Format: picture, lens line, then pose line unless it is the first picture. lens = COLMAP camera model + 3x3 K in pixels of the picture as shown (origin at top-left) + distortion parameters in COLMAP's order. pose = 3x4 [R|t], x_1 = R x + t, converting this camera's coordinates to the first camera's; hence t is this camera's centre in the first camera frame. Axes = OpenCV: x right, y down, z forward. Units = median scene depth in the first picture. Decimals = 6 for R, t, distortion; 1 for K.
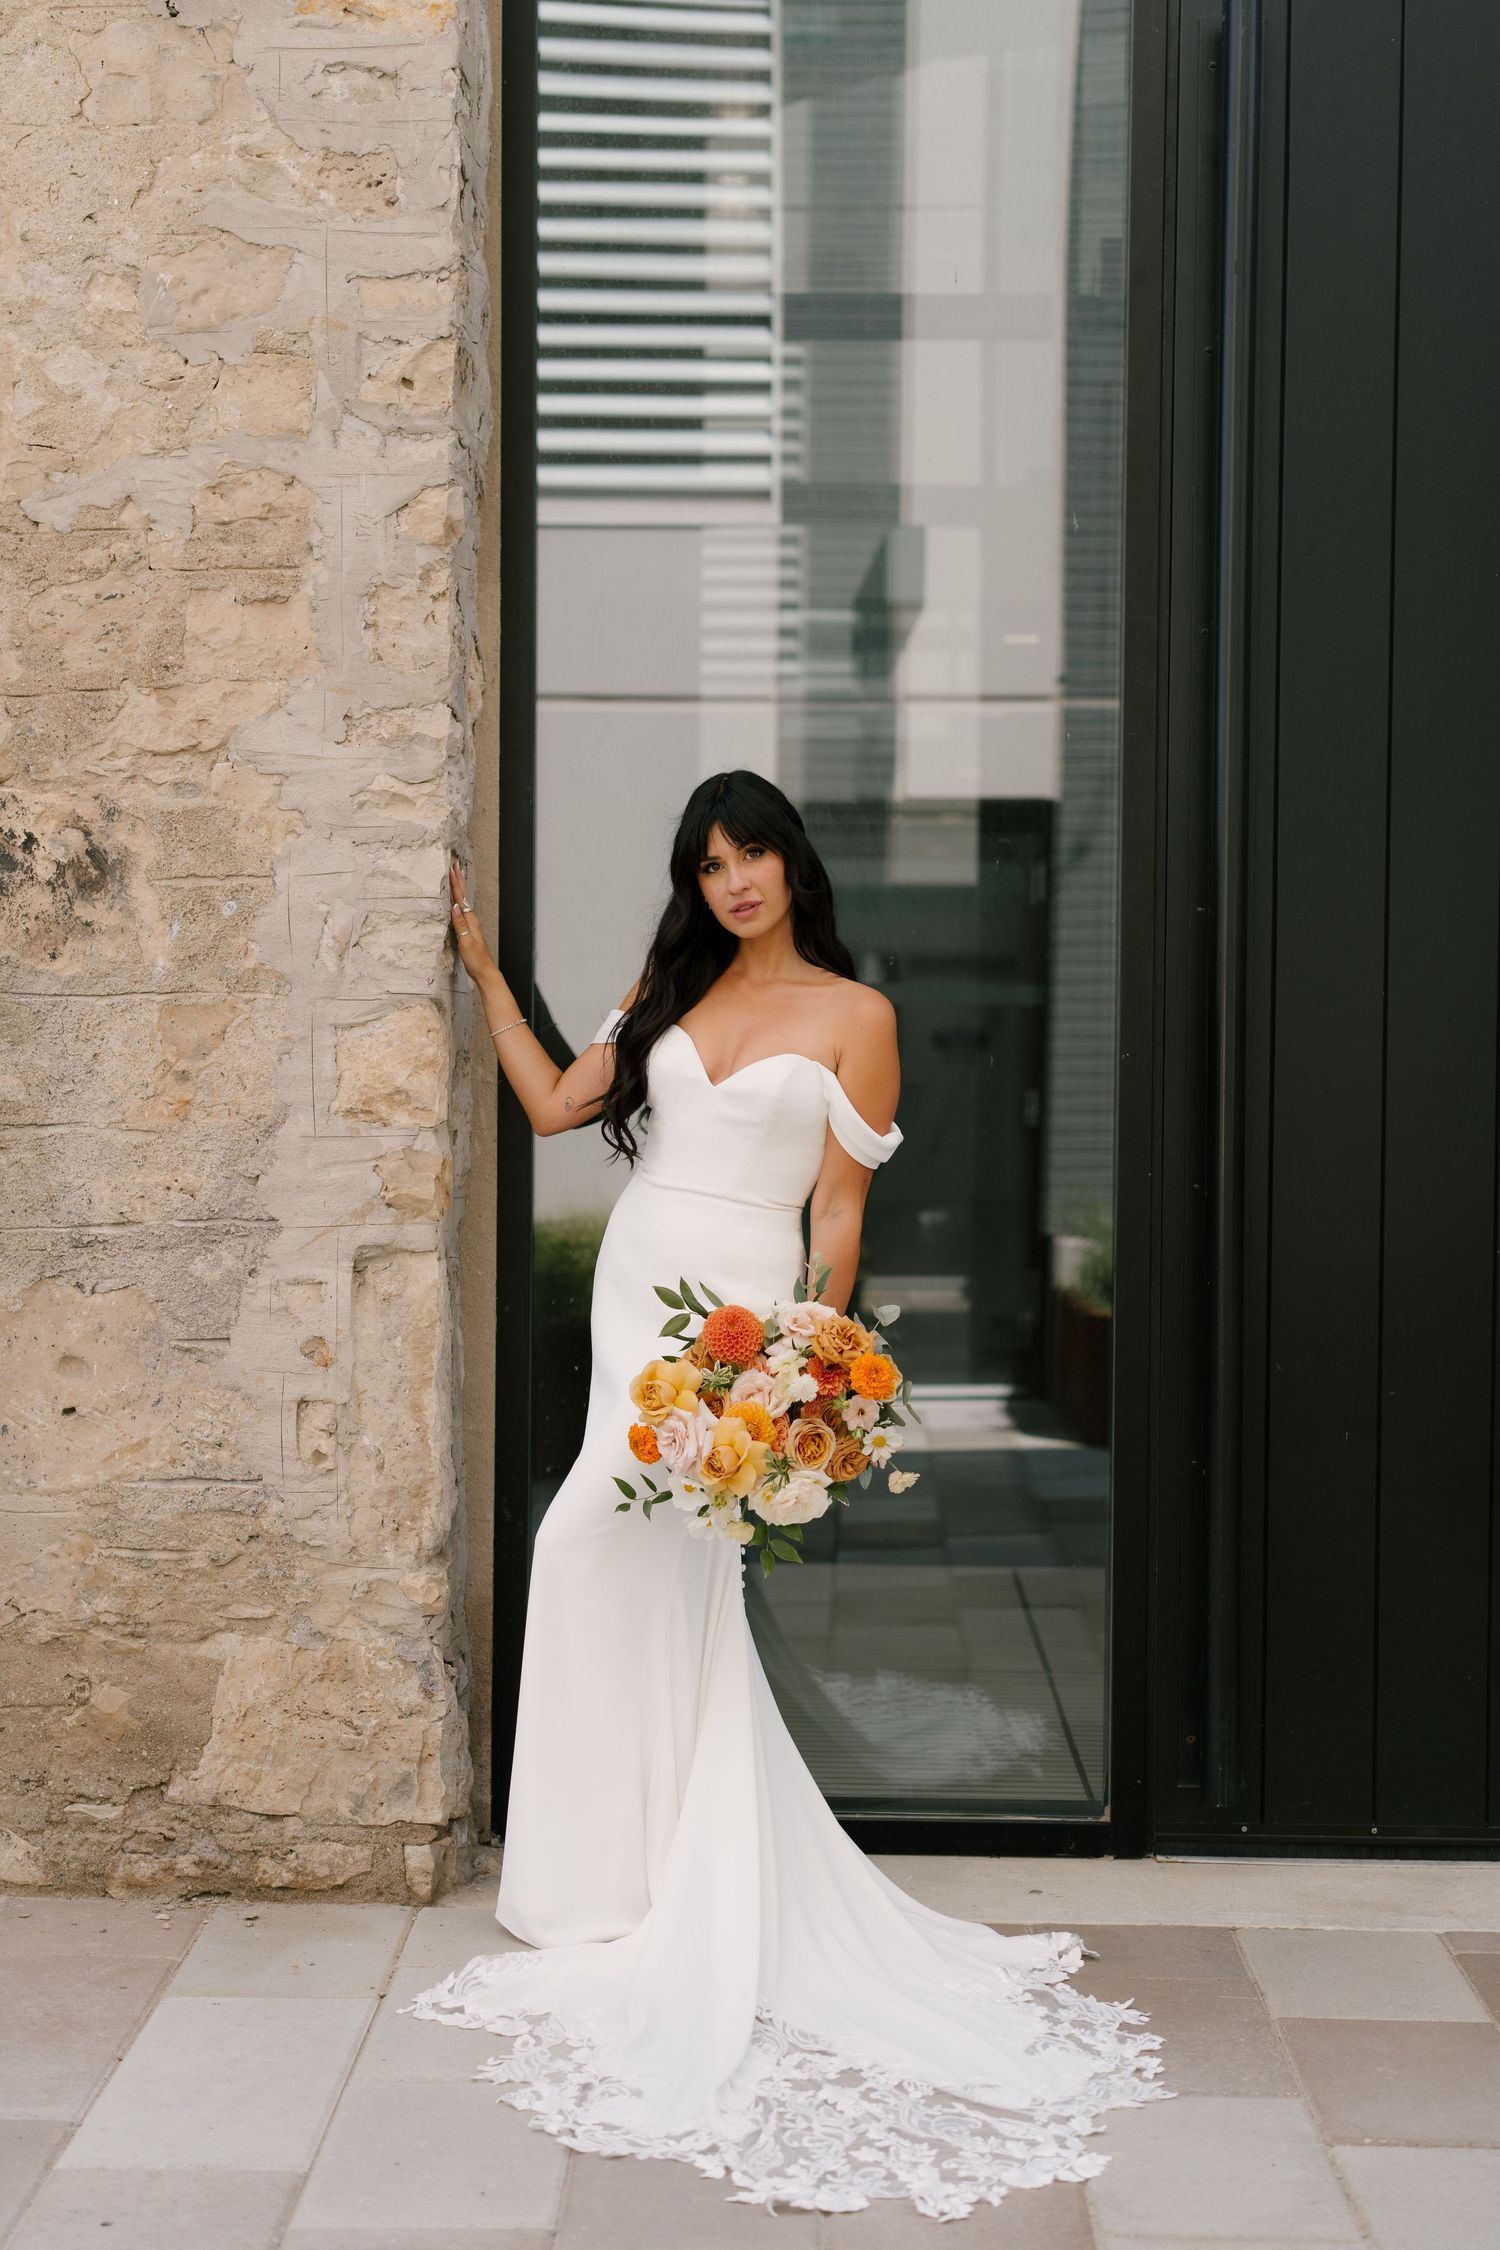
lens RADIAL K [[3128.5, 0, 750.0], [0, 3128.5, 1125.0], [0, 0, 1]] dist [0.053112, 0.000440]
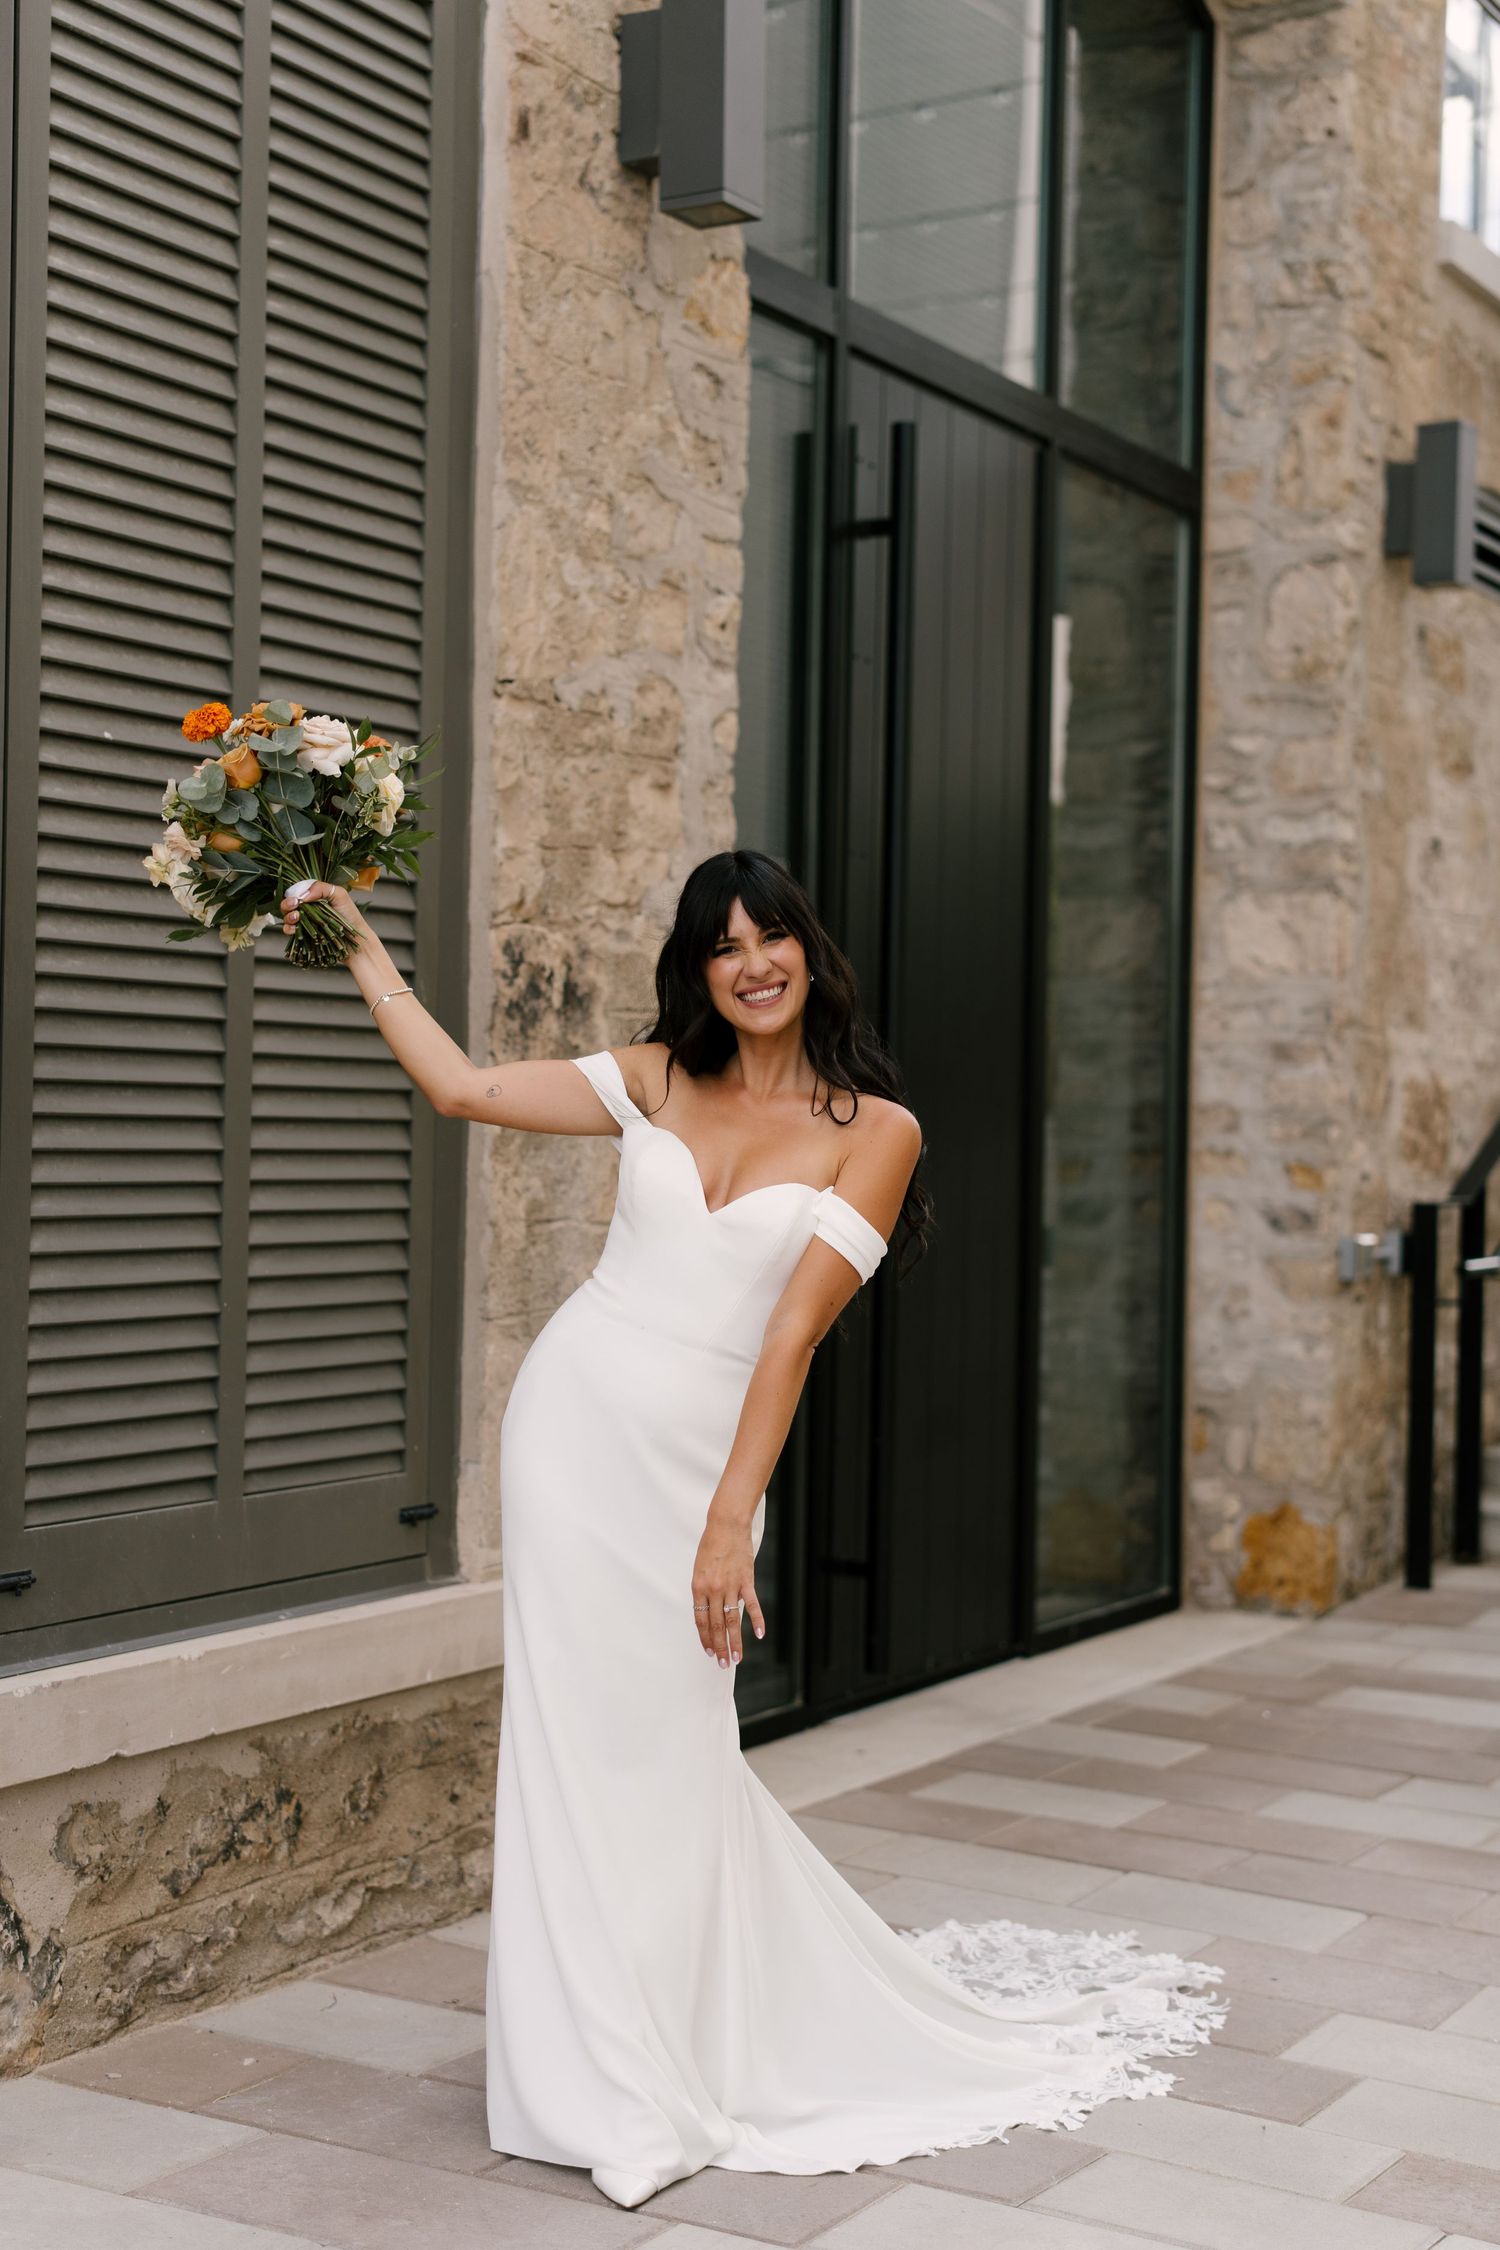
lens RADIAL K [[3128.5, 0, 750.0], [0, 3128.5, 1125.0], [0, 0, 1]] dist [0.053112, 0.000440]
pose [[0.485473, 0.002234, 0.874249, -1.199084], [0.004929, 0.999974, -0.005292, -0.028601], [-0.874238, 0.006879, 0.485449, 0.378503]]
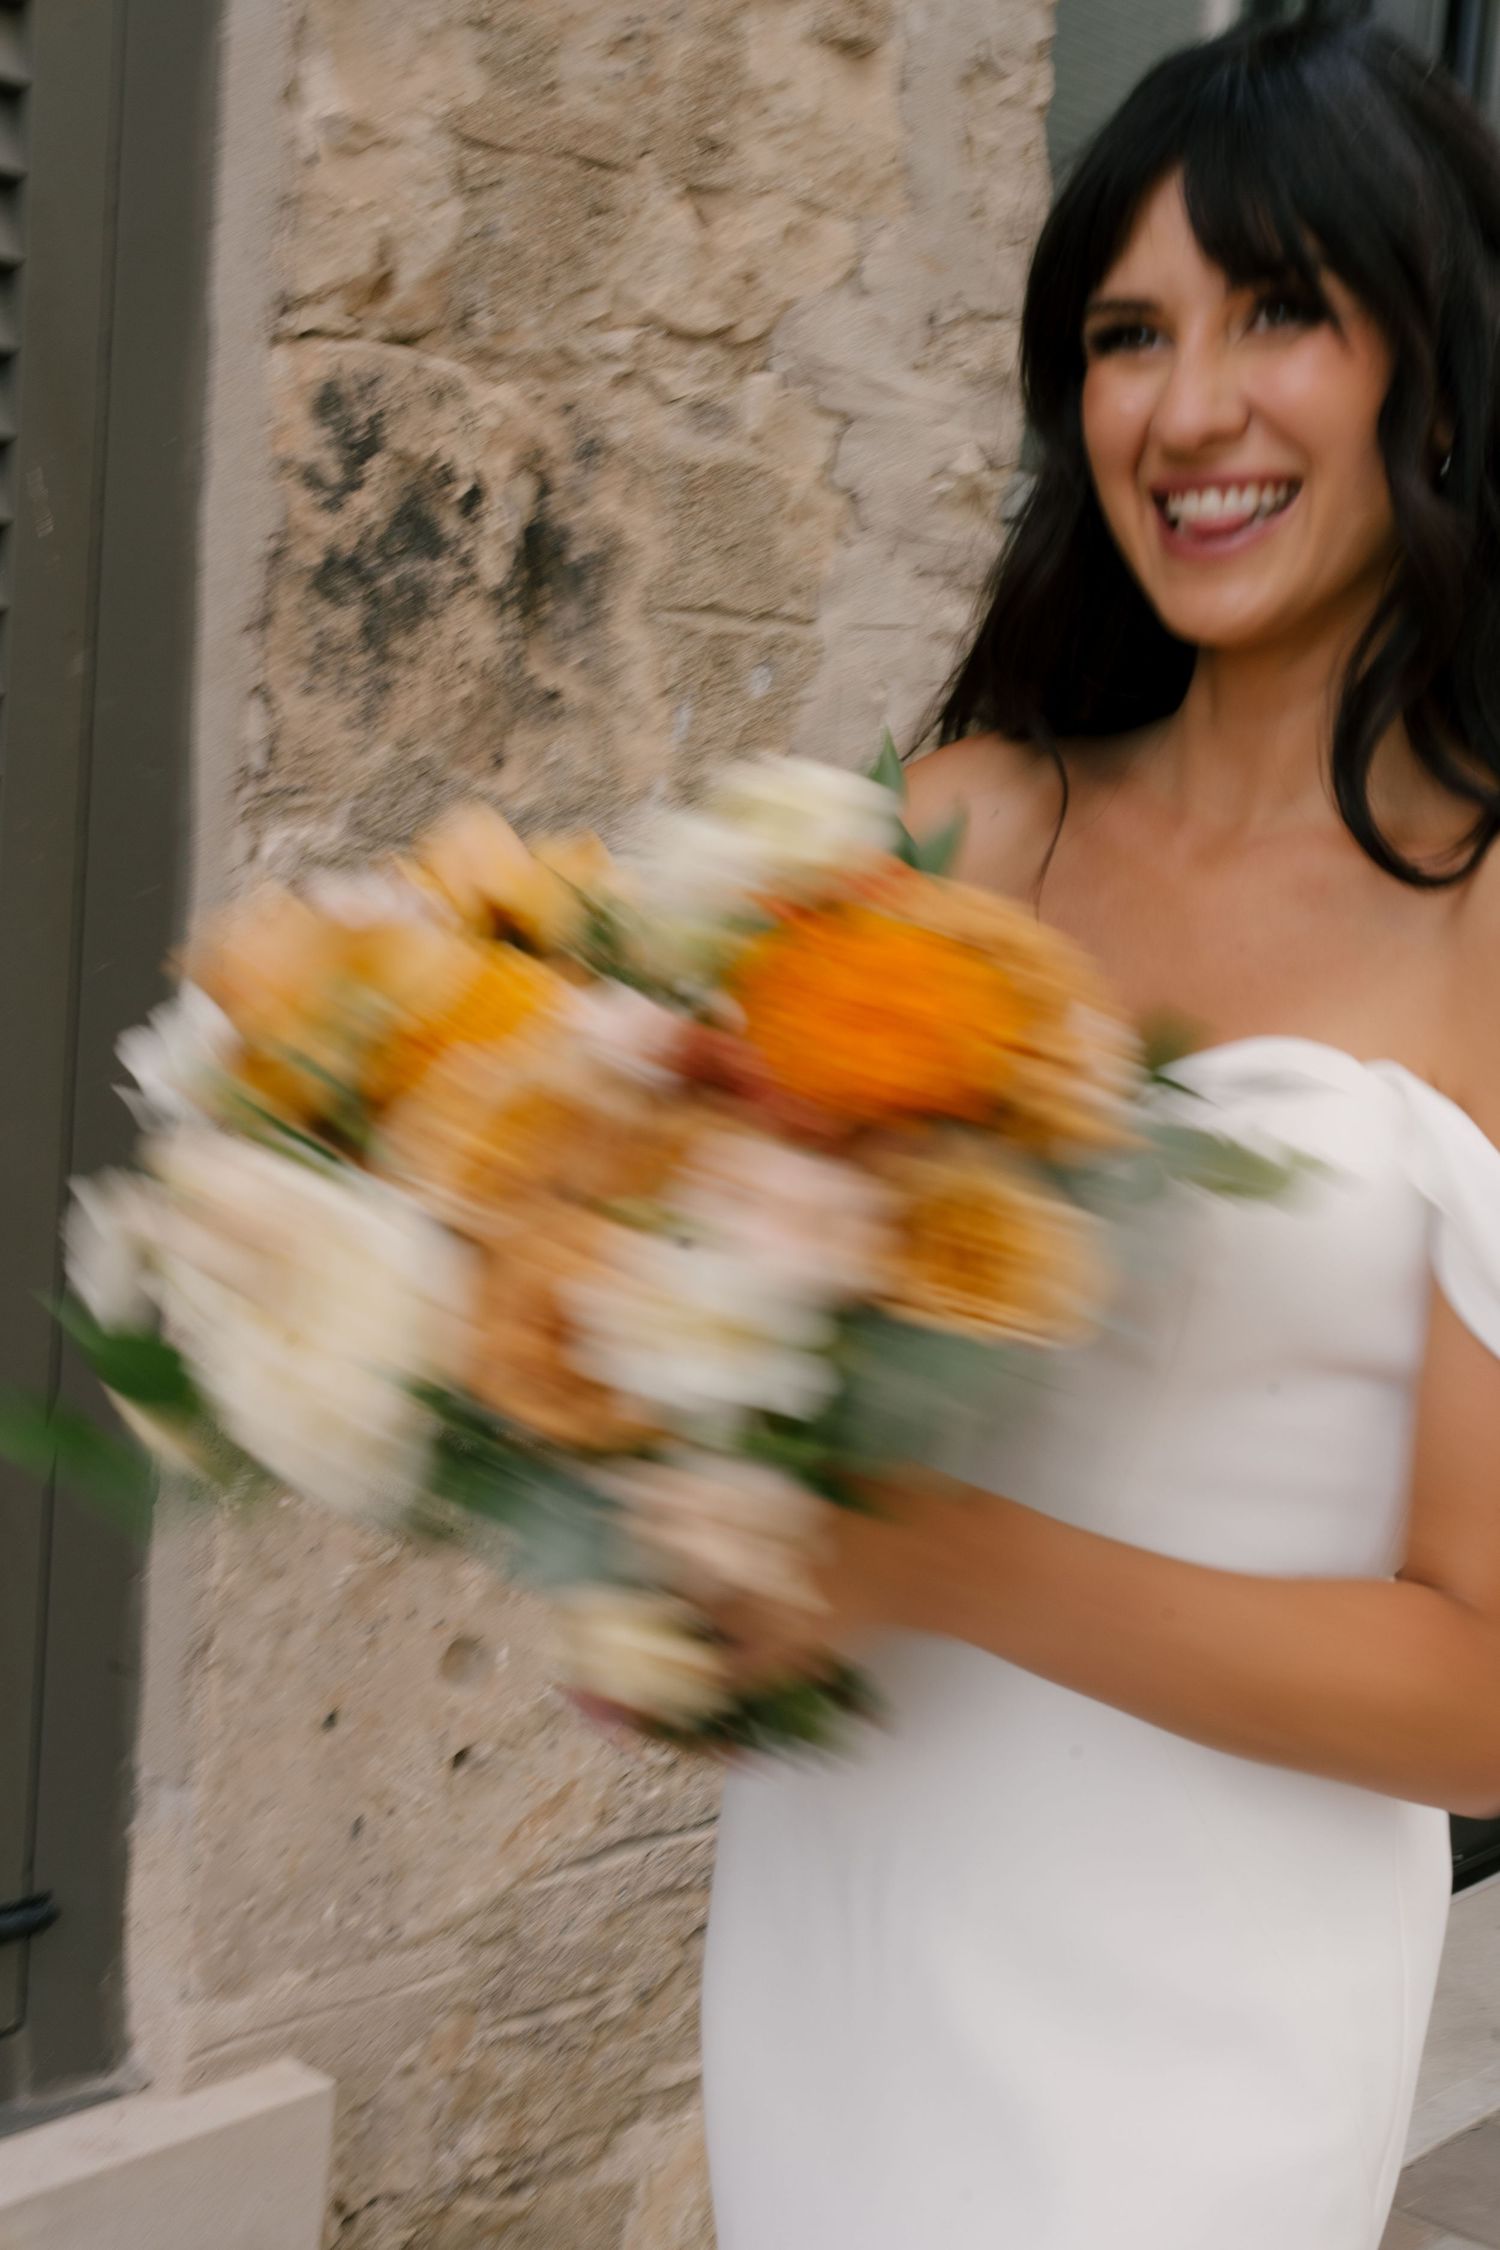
lens RADIAL K [[3128.5, 0, 750.0], [0, 3128.5, 1125.0], [0, 0, 1]] dist [0.053112, 0.000440]
pose [[0.616886, -0.040823, 0.785993, -0.549832], [-0.050381, 0.994558, 0.091197, -0.045107], [-0.785439, -0.095858, 0.611472, 0.697345]]
